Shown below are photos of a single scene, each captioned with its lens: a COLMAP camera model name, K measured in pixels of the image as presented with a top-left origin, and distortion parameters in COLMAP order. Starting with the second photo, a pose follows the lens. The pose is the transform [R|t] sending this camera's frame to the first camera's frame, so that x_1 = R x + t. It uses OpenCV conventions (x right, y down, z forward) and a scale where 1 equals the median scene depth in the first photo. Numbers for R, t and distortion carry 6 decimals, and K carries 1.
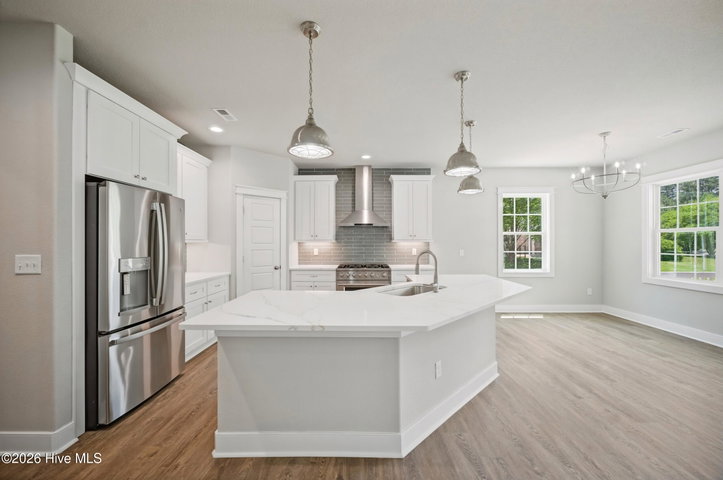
lens RADIAL K [[288.0, 0, 364.3], [0, 288.0, 242.0], [0, 0, 1]] dist [0.000368, 0.000135]
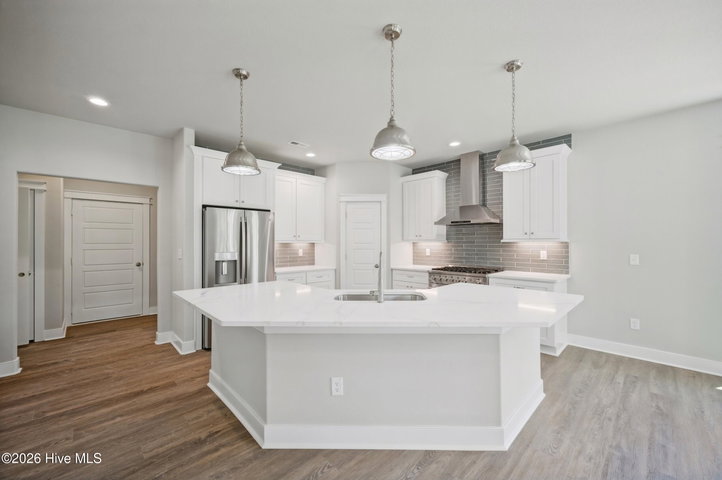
lens RADIAL K [[287.6, 0, 363.8], [0, 287.6, 242.0], [0, 0, 1]] dist [0.000368, 0.000135]
pose [[0.698693, -0.002245, -0.715418, 0.466874], [0.002083, 0.999997, -0.001104, 0.000599], [0.715418, -0.000719, 0.698696, 0.218077]]
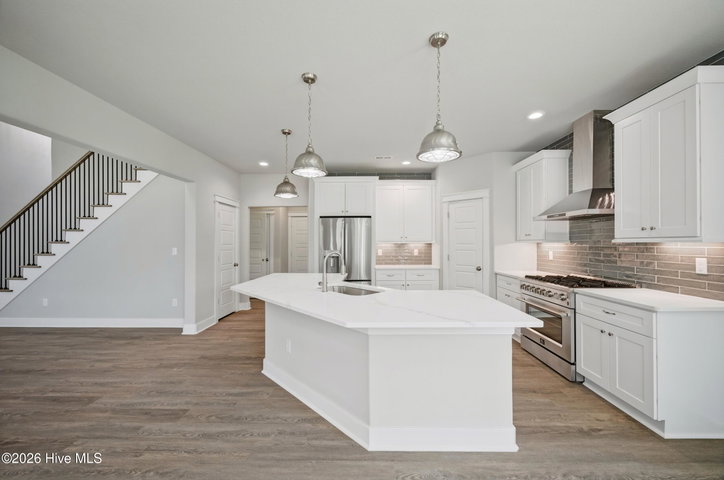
lens RADIAL K [[289.2, 0, 364.4], [0, 289.2, 242.4], [0, 0, 1]] dist [0.000429, 0.000047]
pose [[-0.016111, -0.002185, -0.999868, 0.738837], [0.001831, 0.999996, -0.002215, 0.000665], [0.999869, -0.001866, -0.016107, 0.665215]]
